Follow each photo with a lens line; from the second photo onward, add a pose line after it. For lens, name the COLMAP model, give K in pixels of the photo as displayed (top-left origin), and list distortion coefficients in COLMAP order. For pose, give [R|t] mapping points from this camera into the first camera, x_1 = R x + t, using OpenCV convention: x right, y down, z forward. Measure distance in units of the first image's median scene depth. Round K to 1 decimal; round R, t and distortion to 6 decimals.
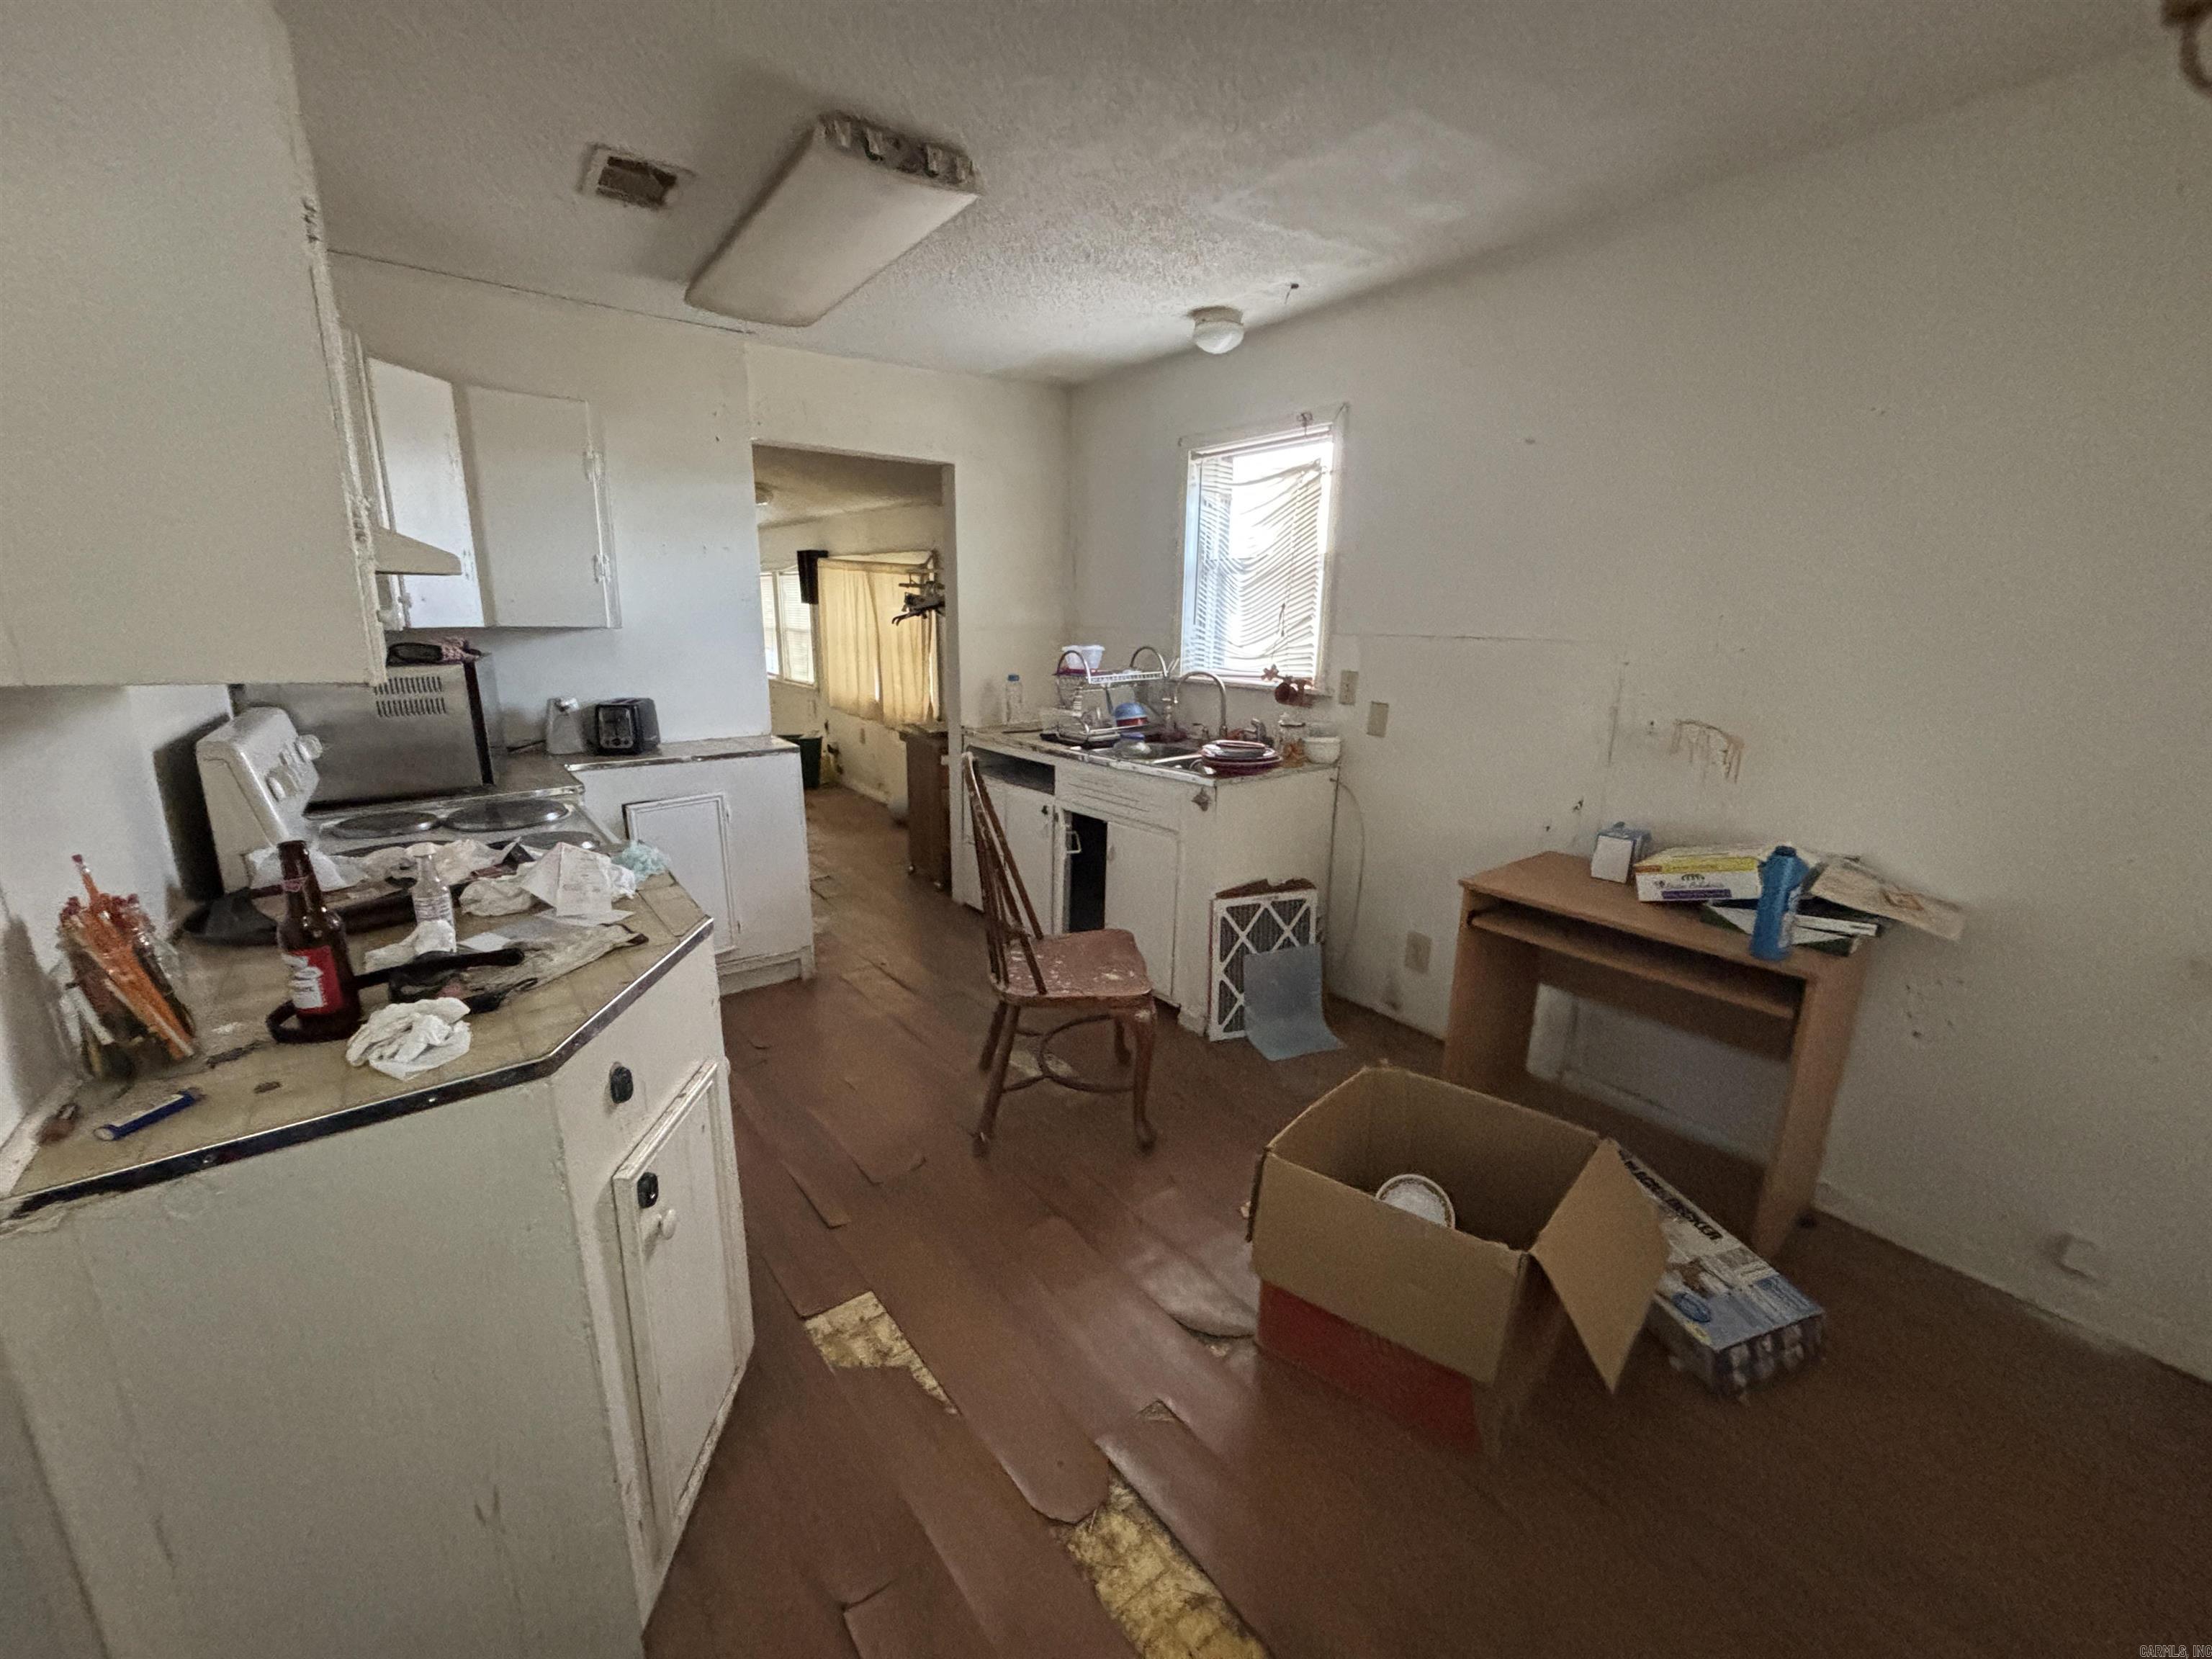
lens RADIAL K [[869.7, 0, 1106.0], [0, 869.7, 829.5], [0, 0, 1]] dist [0.002376, -0.003997]
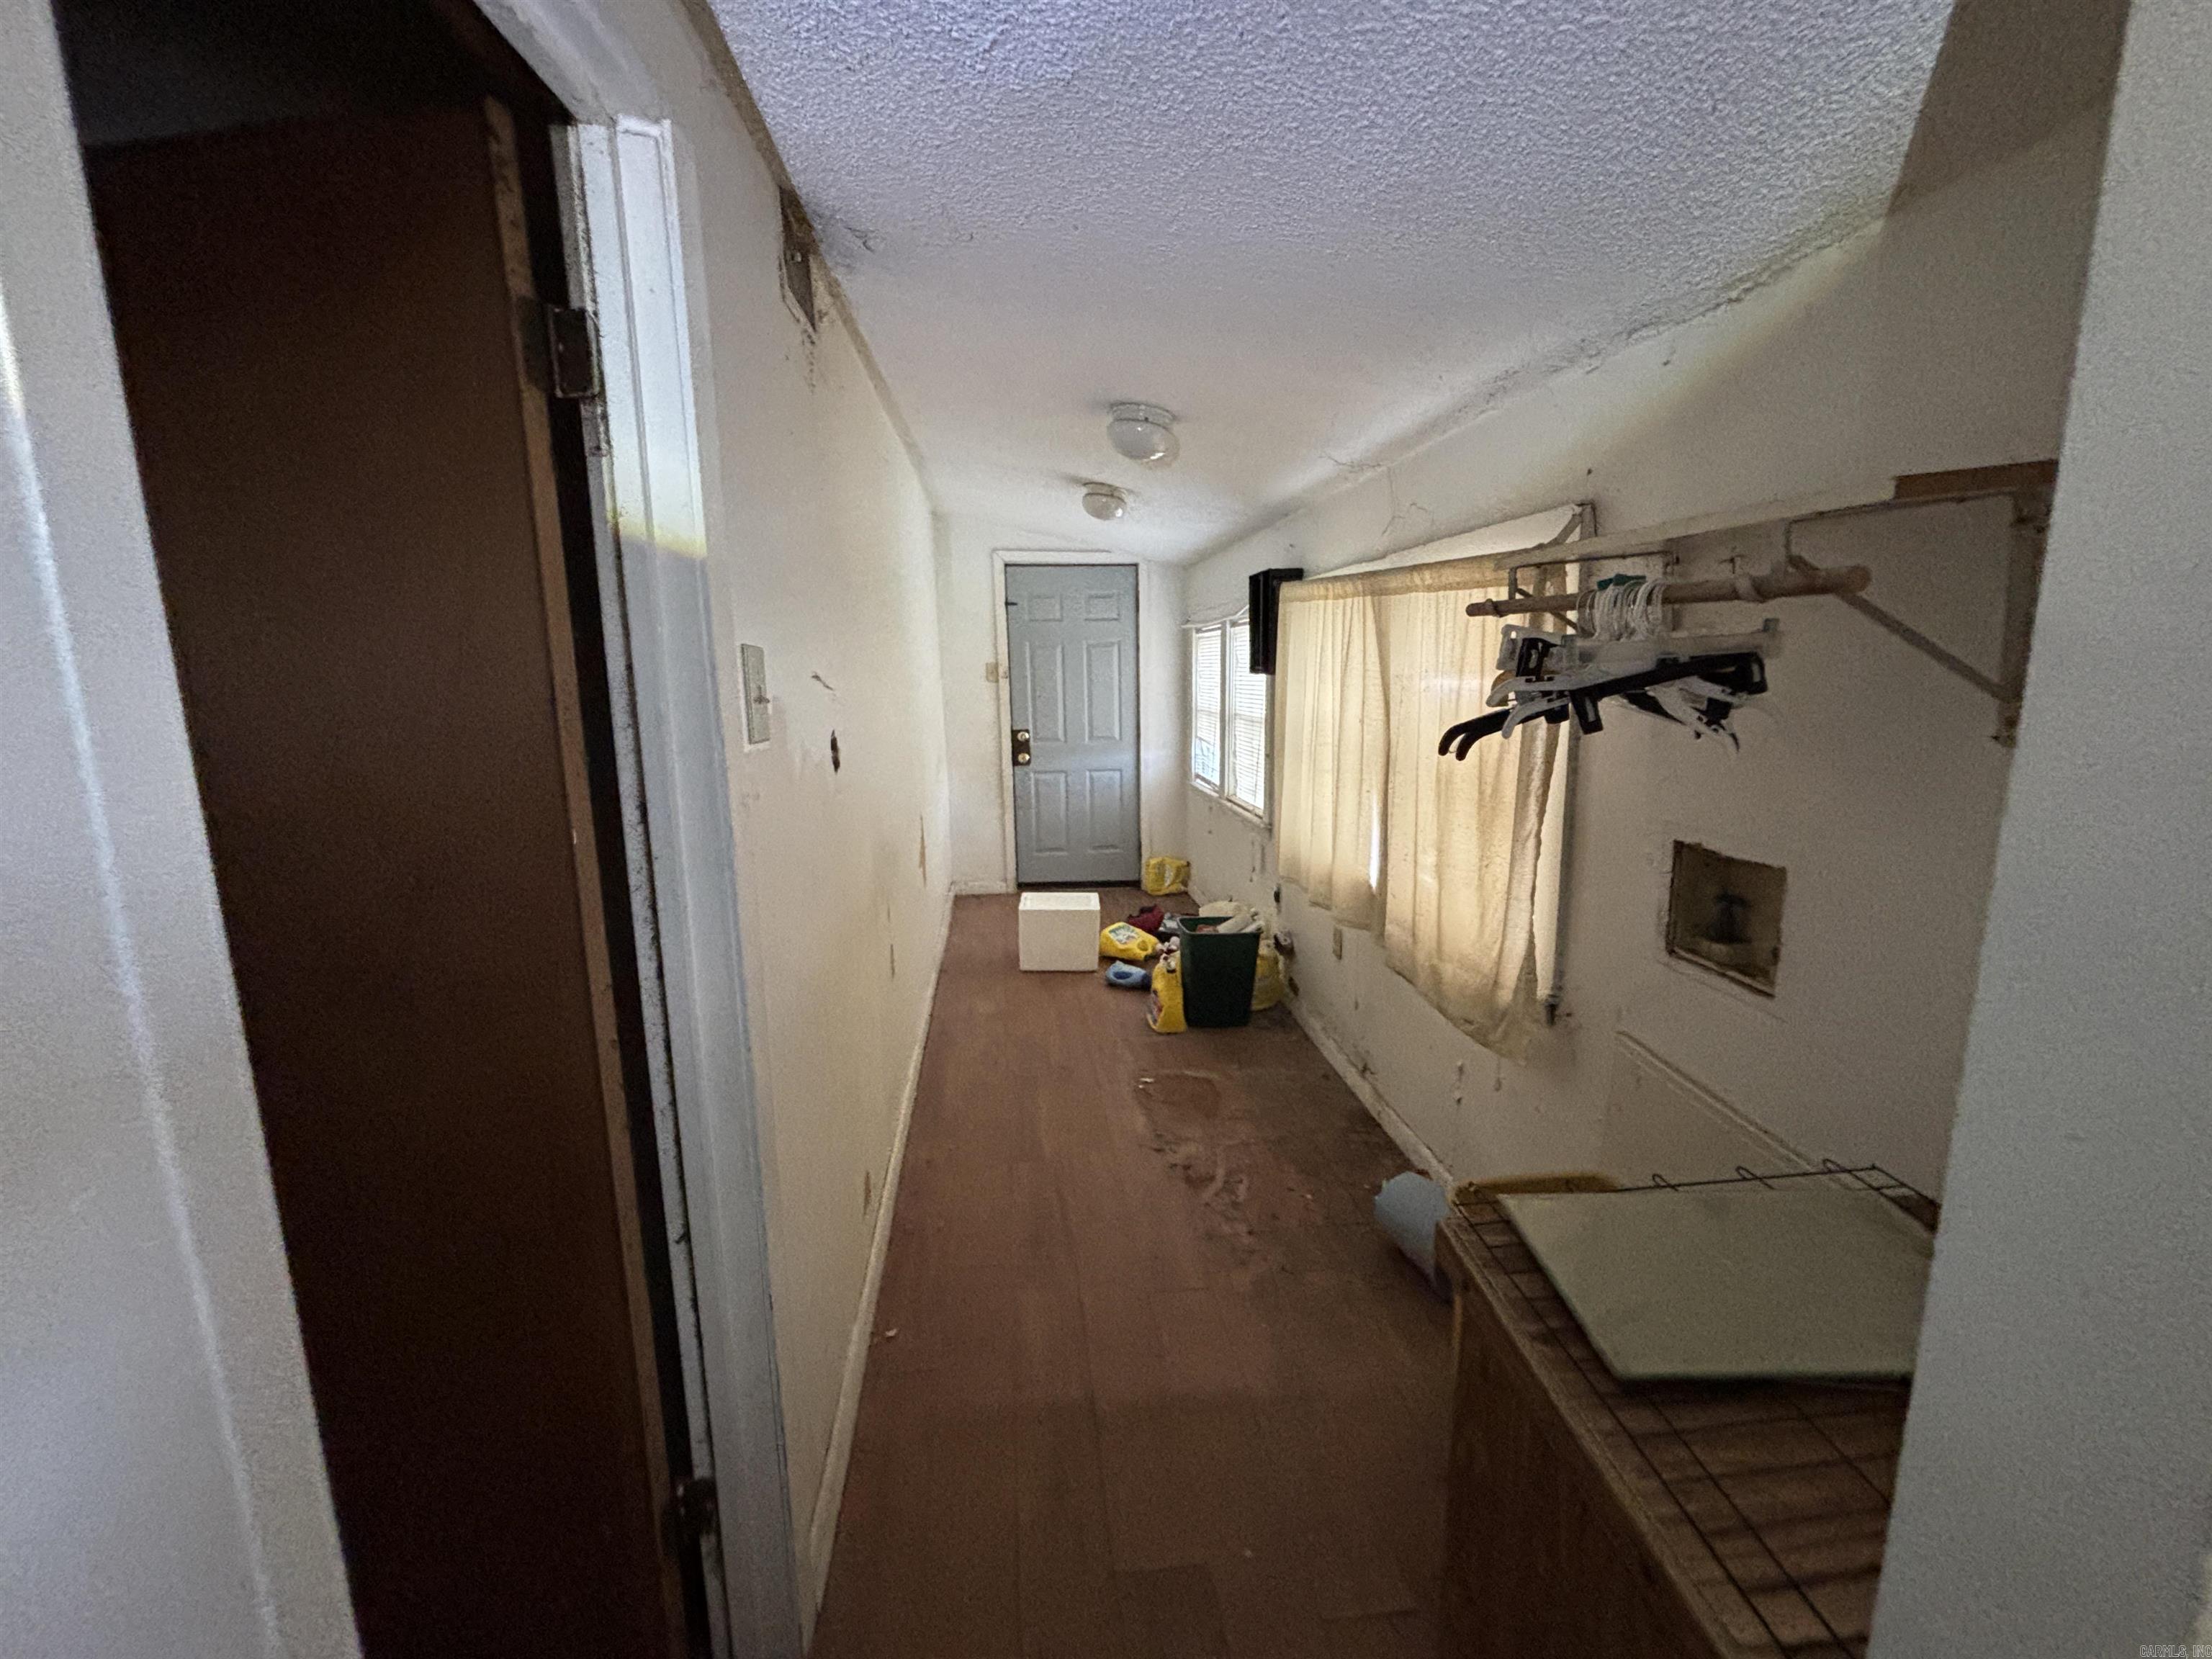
lens RADIAL K [[869.7, 0, 1106.0], [0, 869.7, 829.5], [0, 0, 1]] dist [0.002376, -0.003997]
pose [[0.842545, 0.064941, -0.534696, -0.138602], [-0.099706, 0.994353, -0.036342, -0.141558], [0.529317, 0.083933, 0.844262, 0.533553]]
